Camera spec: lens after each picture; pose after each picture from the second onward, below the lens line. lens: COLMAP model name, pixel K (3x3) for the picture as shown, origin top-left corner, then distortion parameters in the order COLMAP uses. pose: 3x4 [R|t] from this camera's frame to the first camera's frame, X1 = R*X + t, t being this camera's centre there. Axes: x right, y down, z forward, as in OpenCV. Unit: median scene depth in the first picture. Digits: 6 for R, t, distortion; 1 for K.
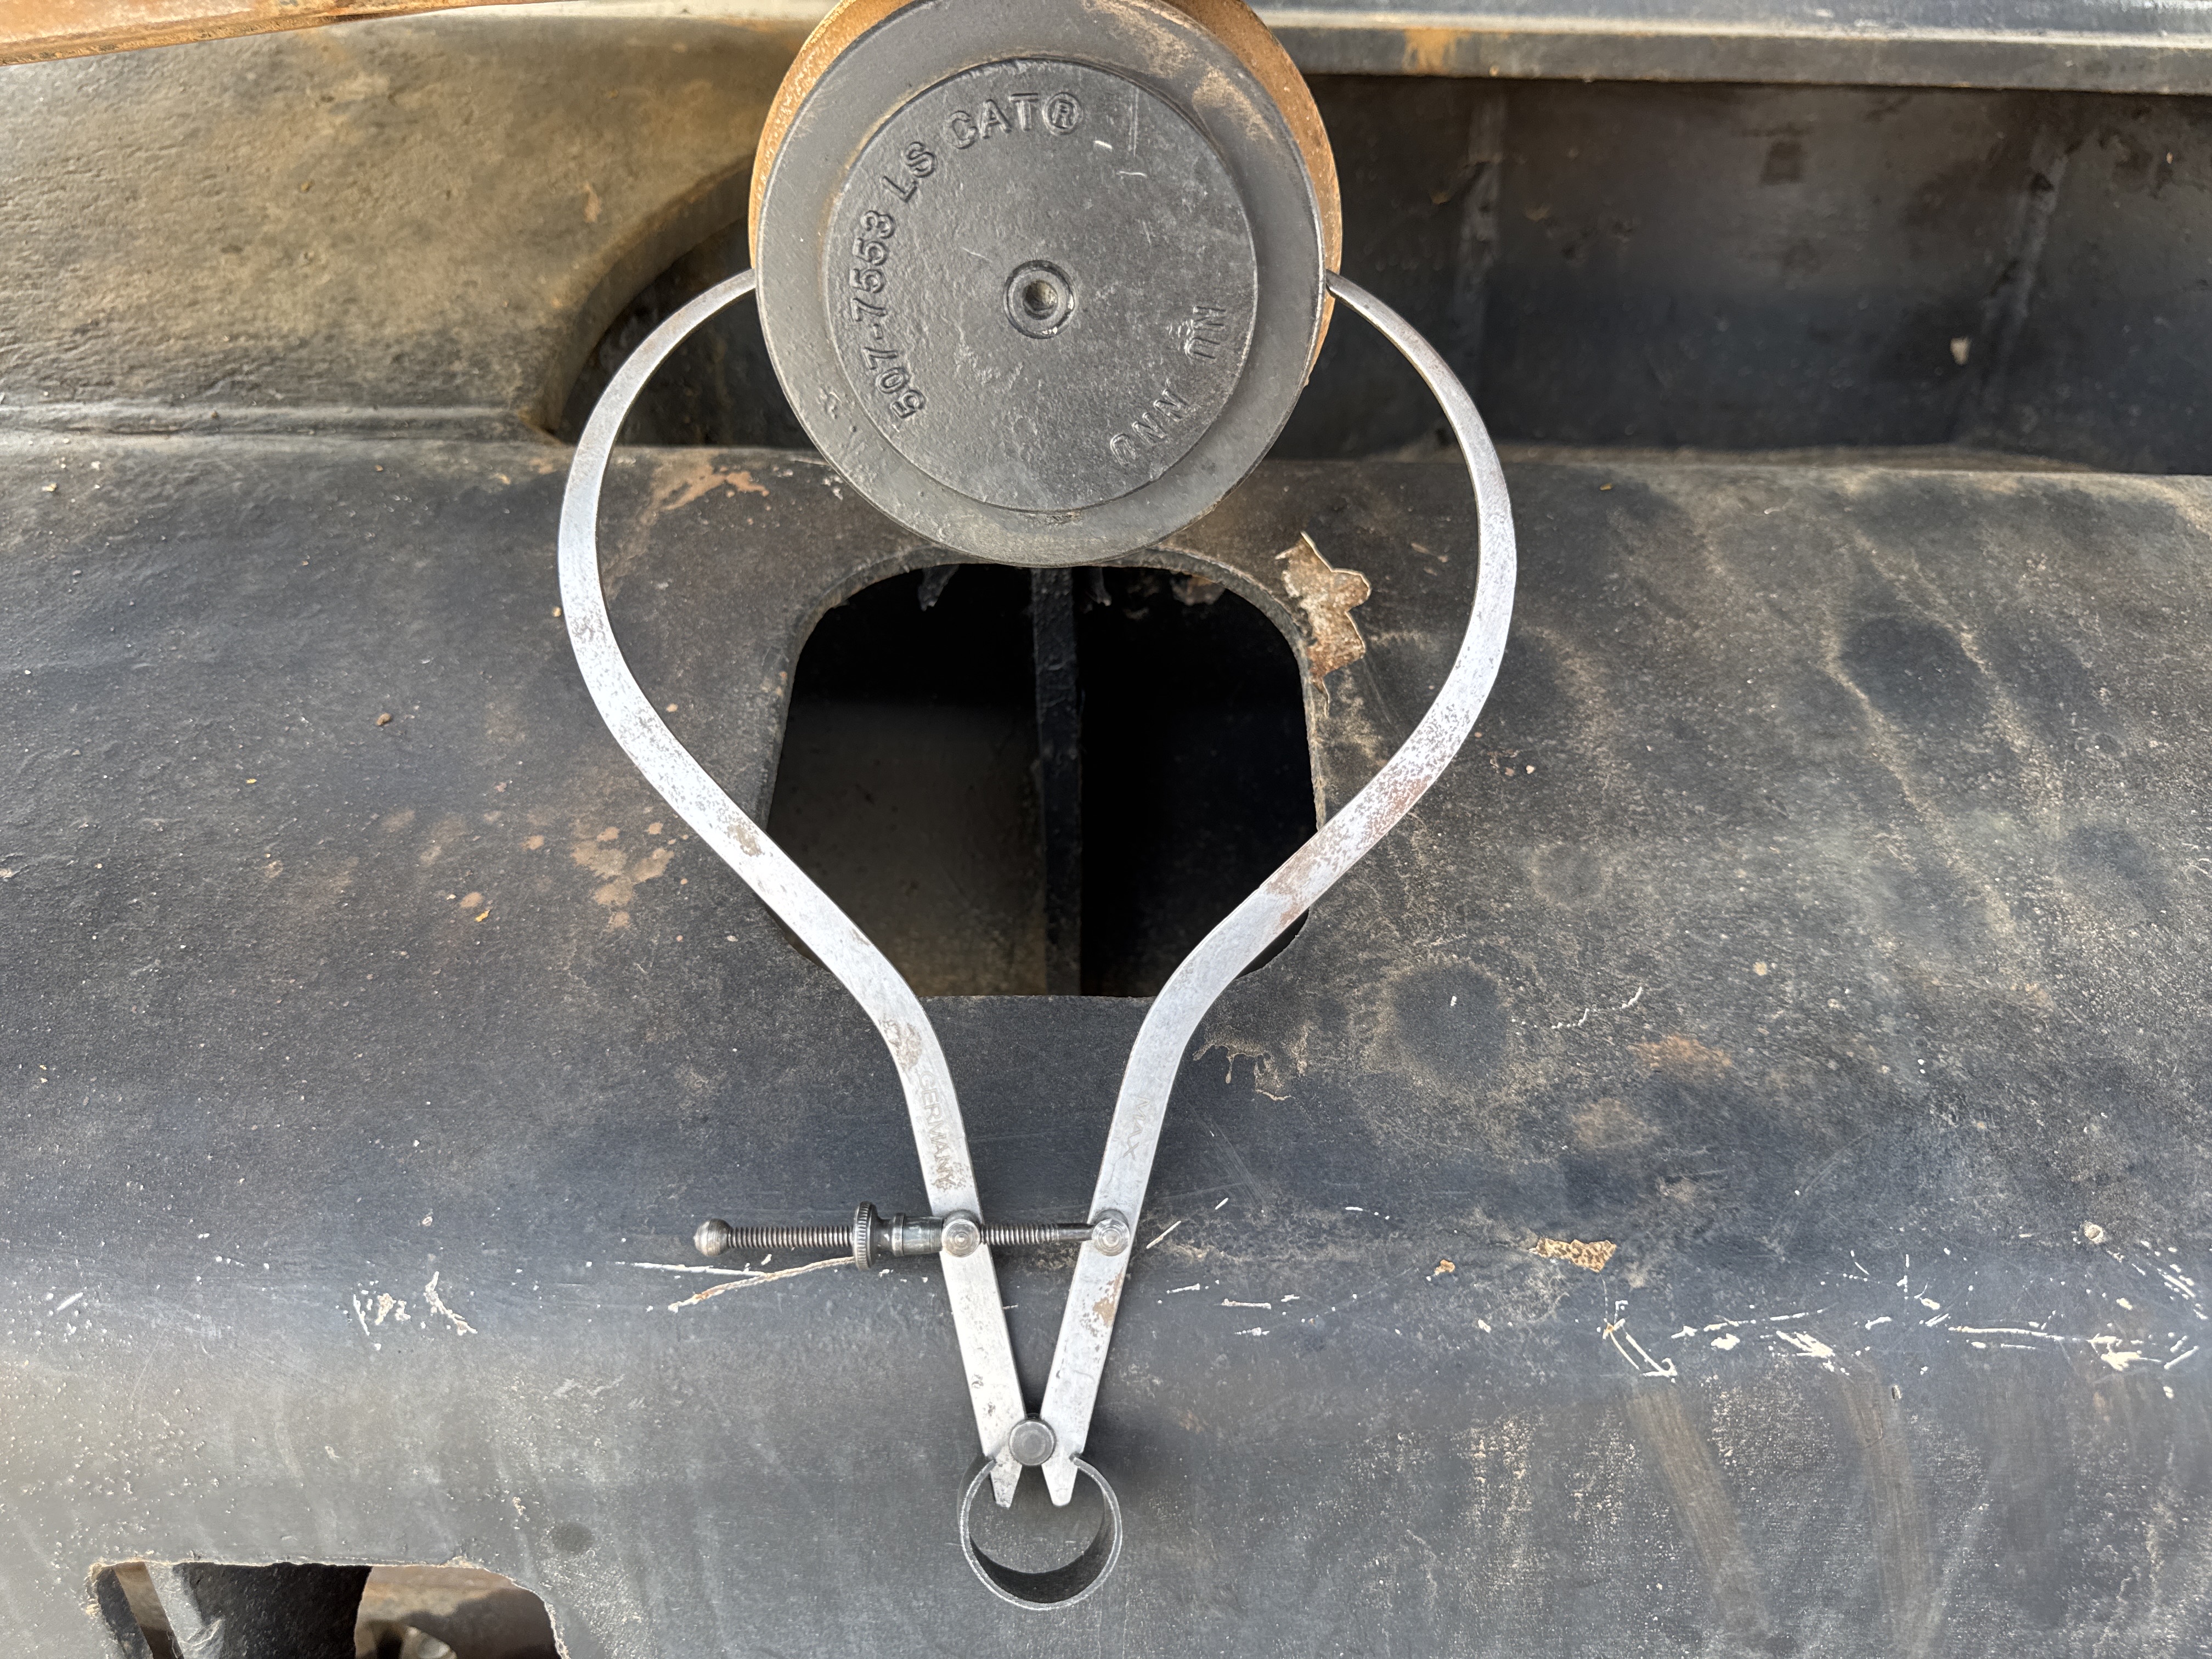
lens RADIAL K [[1579.3, 0, 1103.2], [0, 1579.3, 834.9], [0, 0, 1]] dist [0.071061, -0.130622]
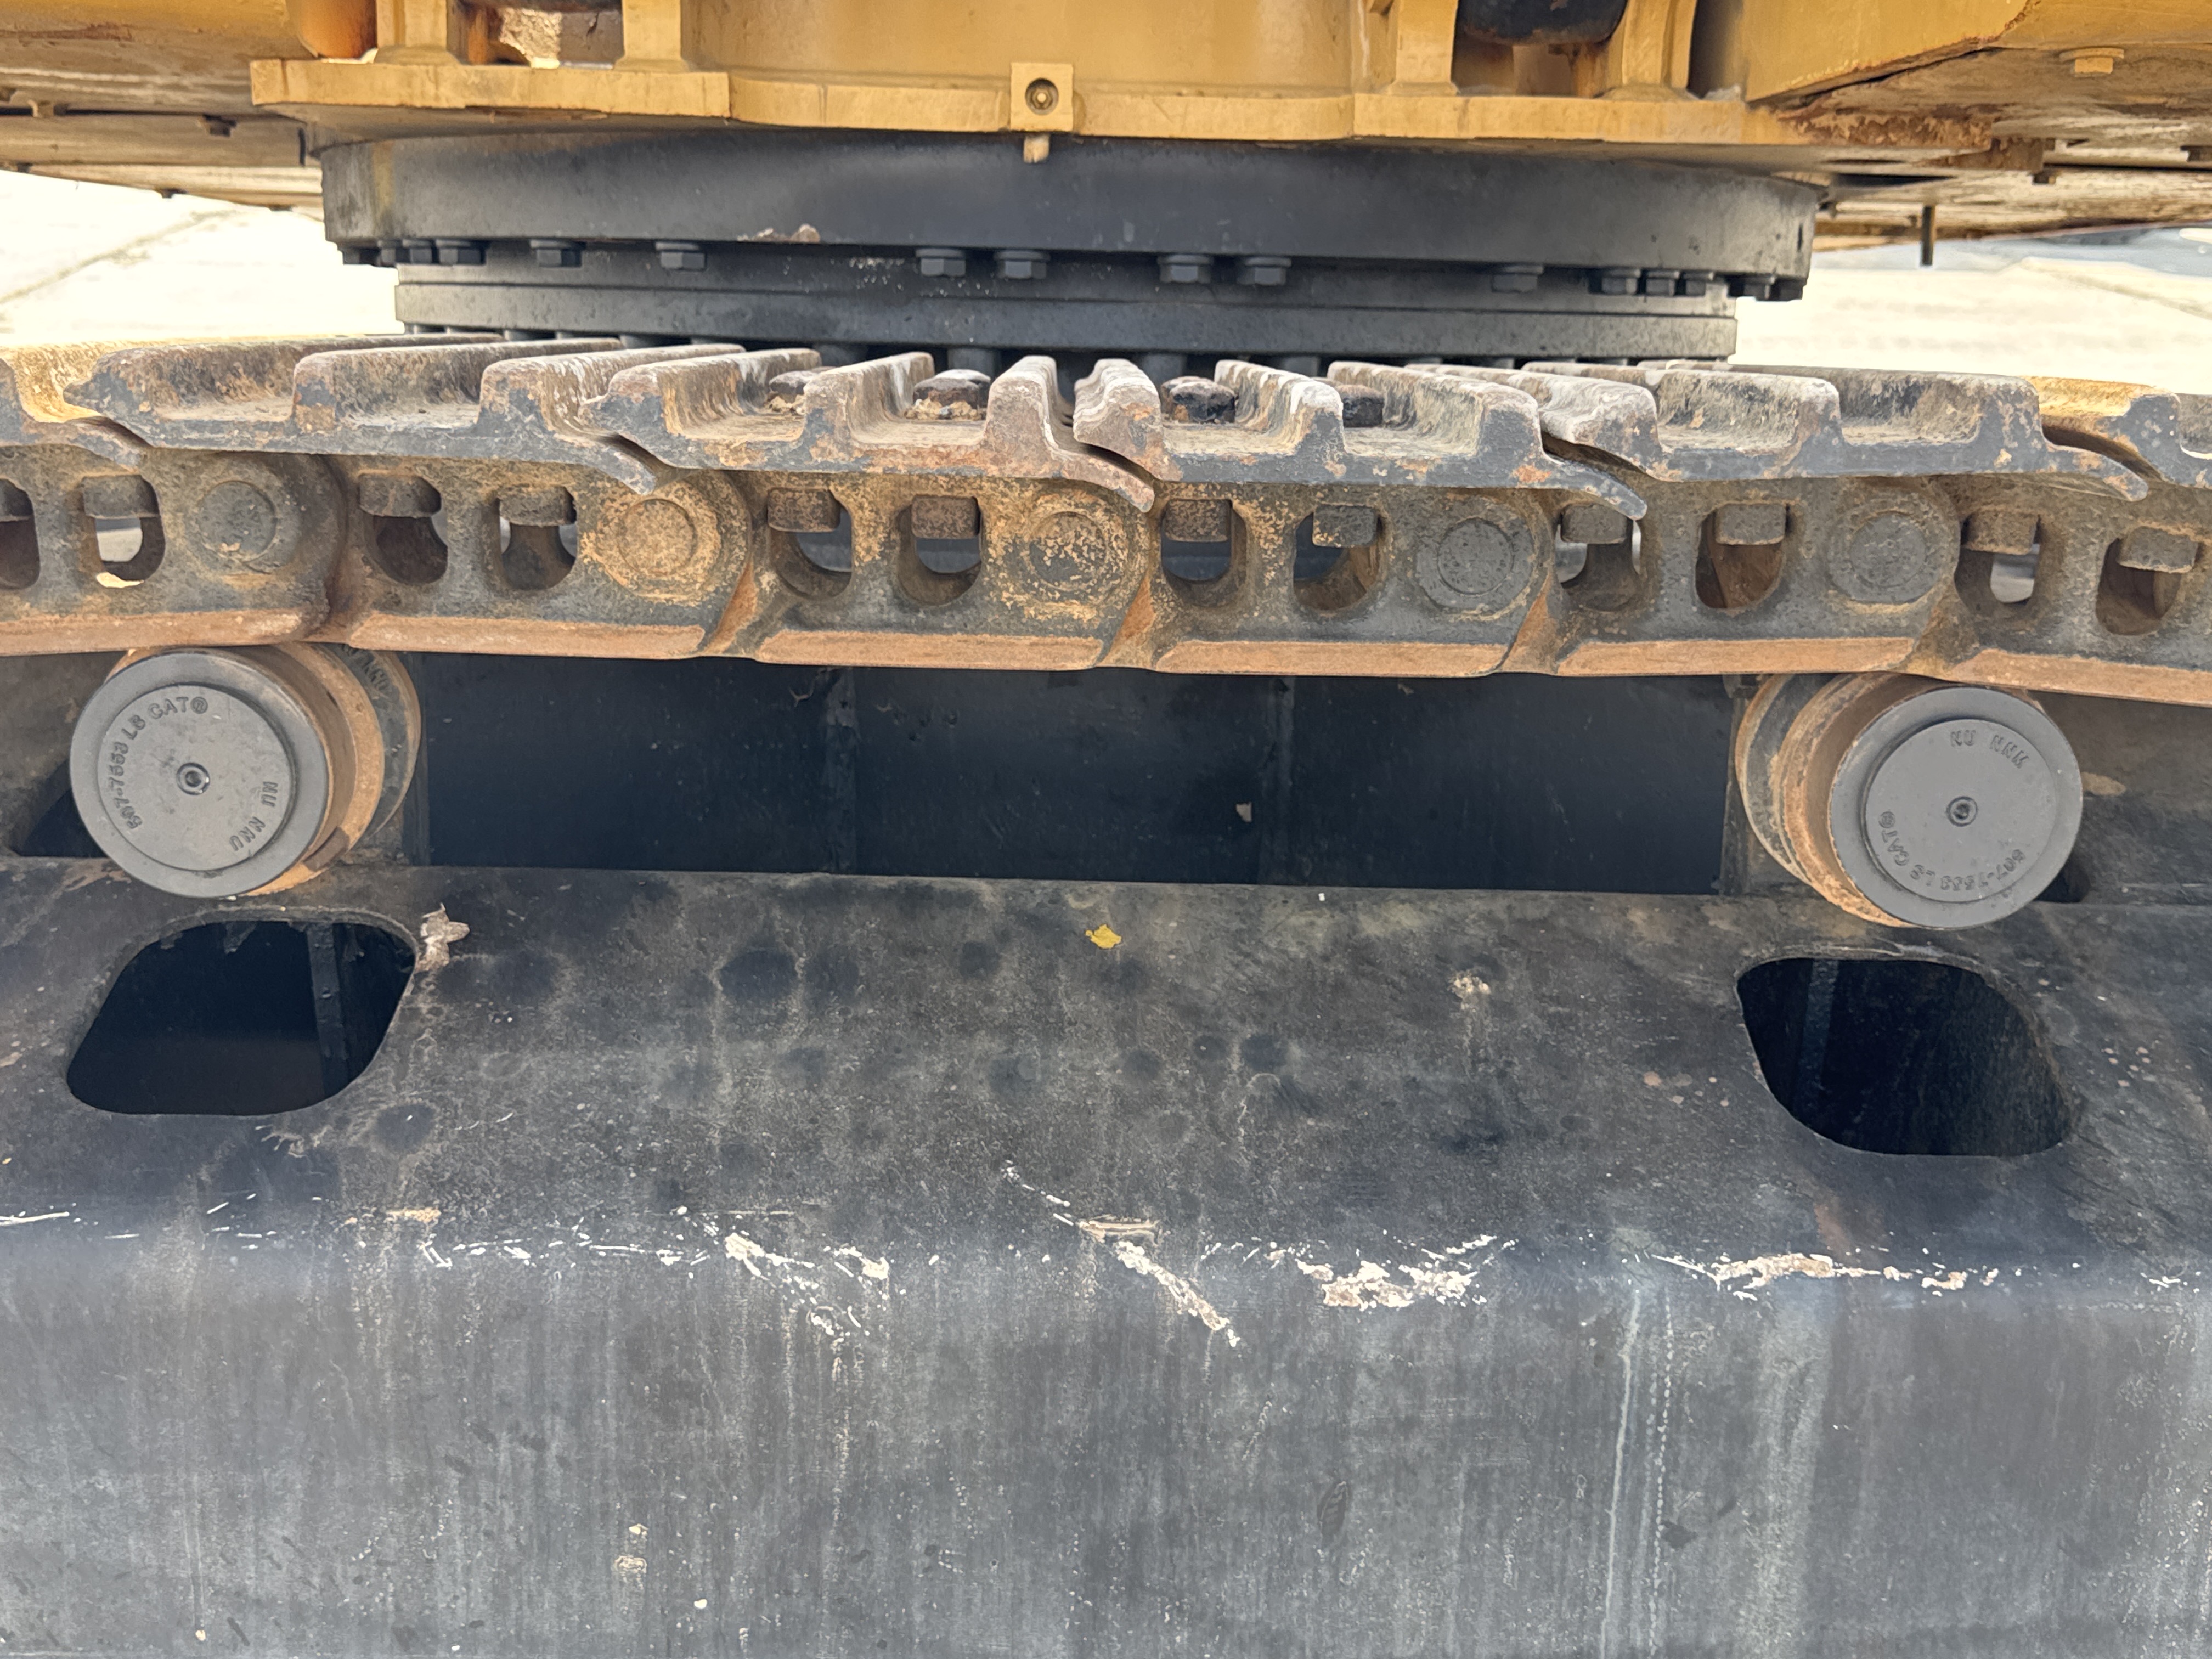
lens RADIAL K [[2401.3, 0, 1113.9], [0, 2401.3, 831.5], [0, 0, 1]] dist [0.231533, -0.598143]
pose [[0.999885, 0.006943, 0.013451, 0.907382], [-0.002812, 0.958321, -0.285679, 0.540992], [-0.014874, 0.285608, 0.958231, -1.741542]]
